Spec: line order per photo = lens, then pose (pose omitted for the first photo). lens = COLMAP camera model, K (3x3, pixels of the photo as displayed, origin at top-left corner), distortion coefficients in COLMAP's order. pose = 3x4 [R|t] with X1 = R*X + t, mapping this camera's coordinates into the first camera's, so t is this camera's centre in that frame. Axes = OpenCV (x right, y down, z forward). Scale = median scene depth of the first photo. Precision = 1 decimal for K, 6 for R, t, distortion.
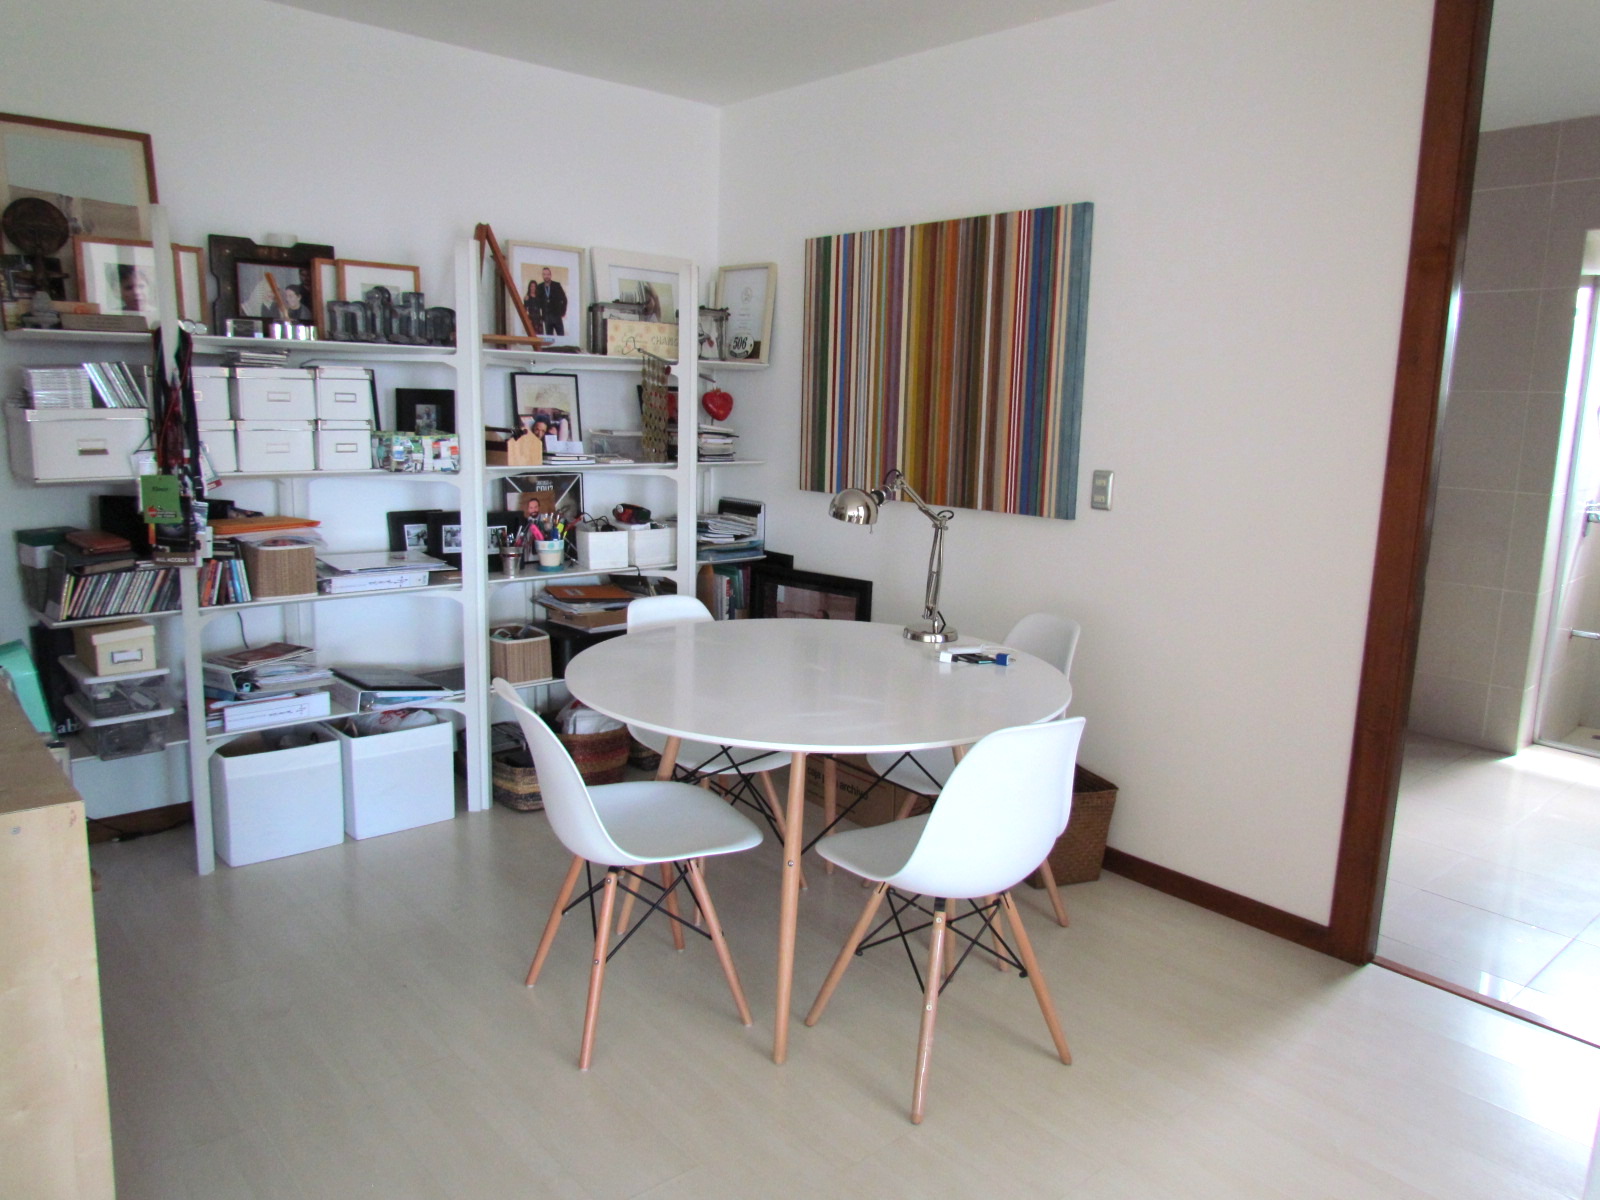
lens RADIAL K [[1136.8, 0, 800.0], [0, 1136.8, 600.0], [0, 0, 1]] dist [-0.020128, 0.001025]
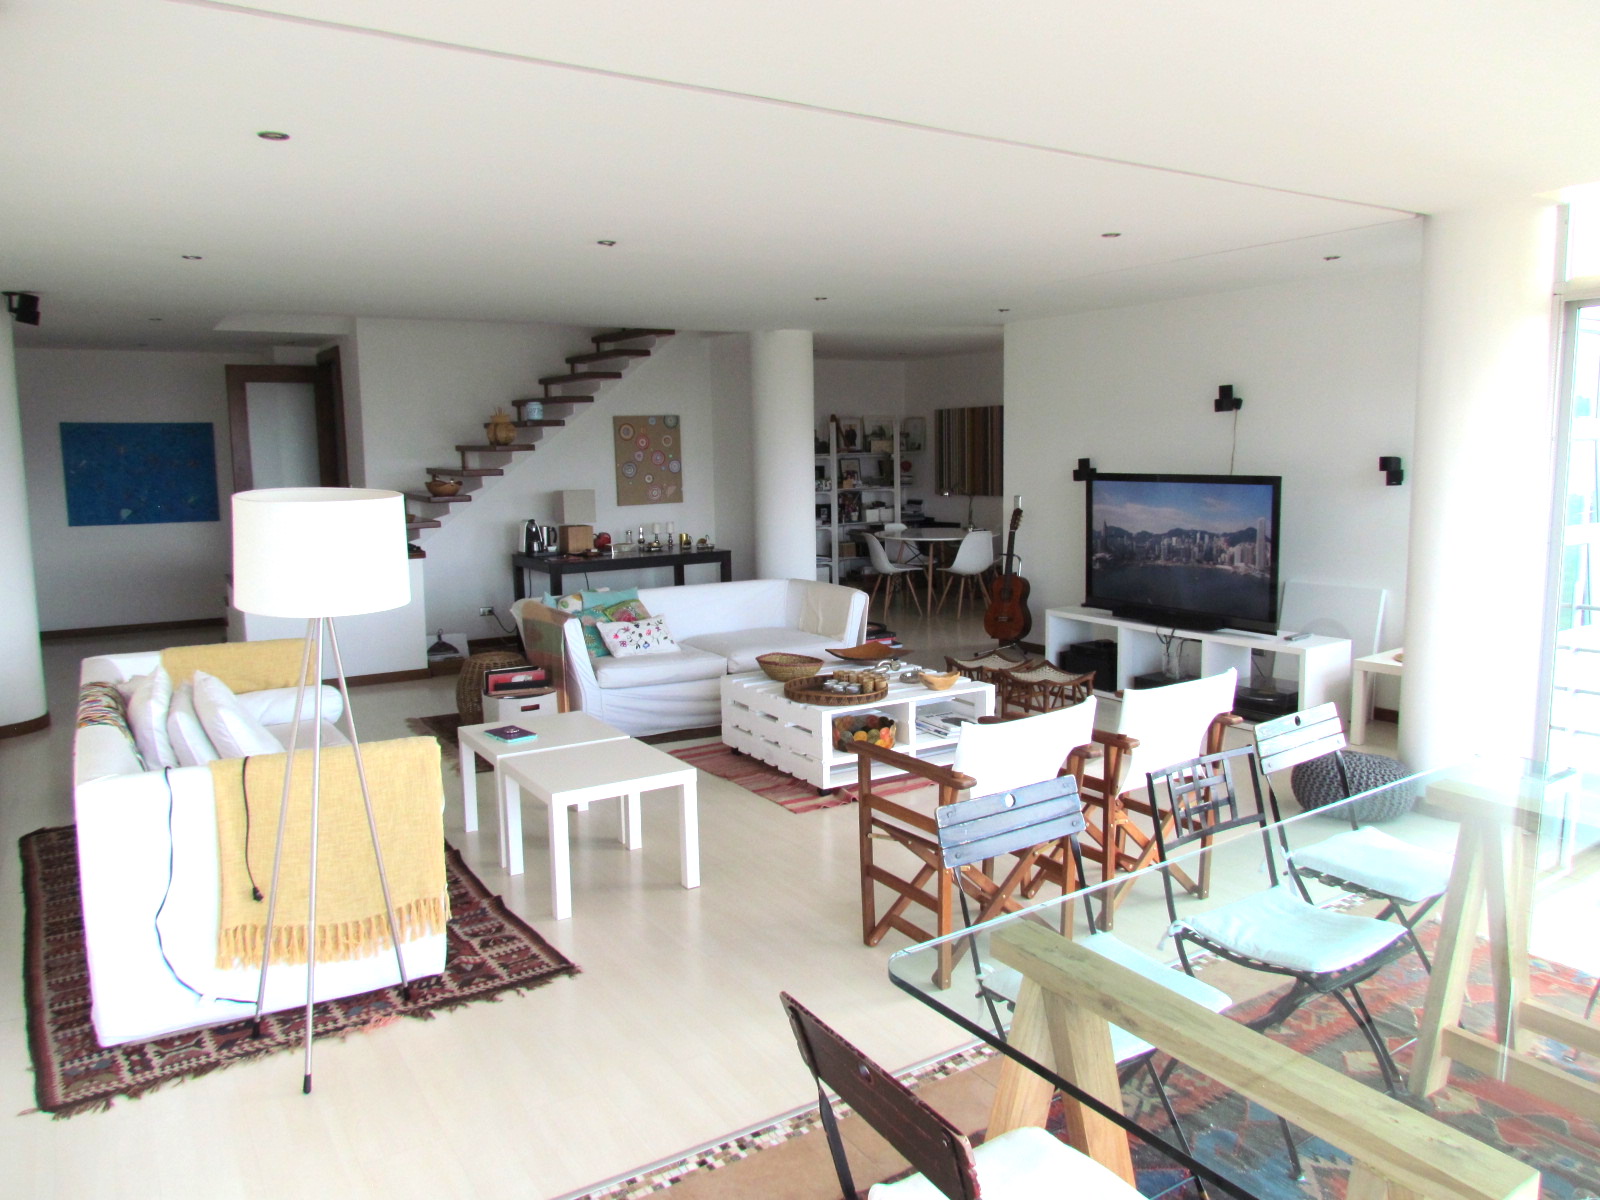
lens RADIAL K [[1136.8, 0, 800.0], [0, 1136.8, 600.0], [0, 0, 1]] dist [-0.020128, 0.001025]
pose [[0.988522, -0.026617, -0.148716, 0.089229], [0.020649, 0.998924, -0.041533, 0.313524], [0.149661, 0.037985, 0.988007, -2.088407]]
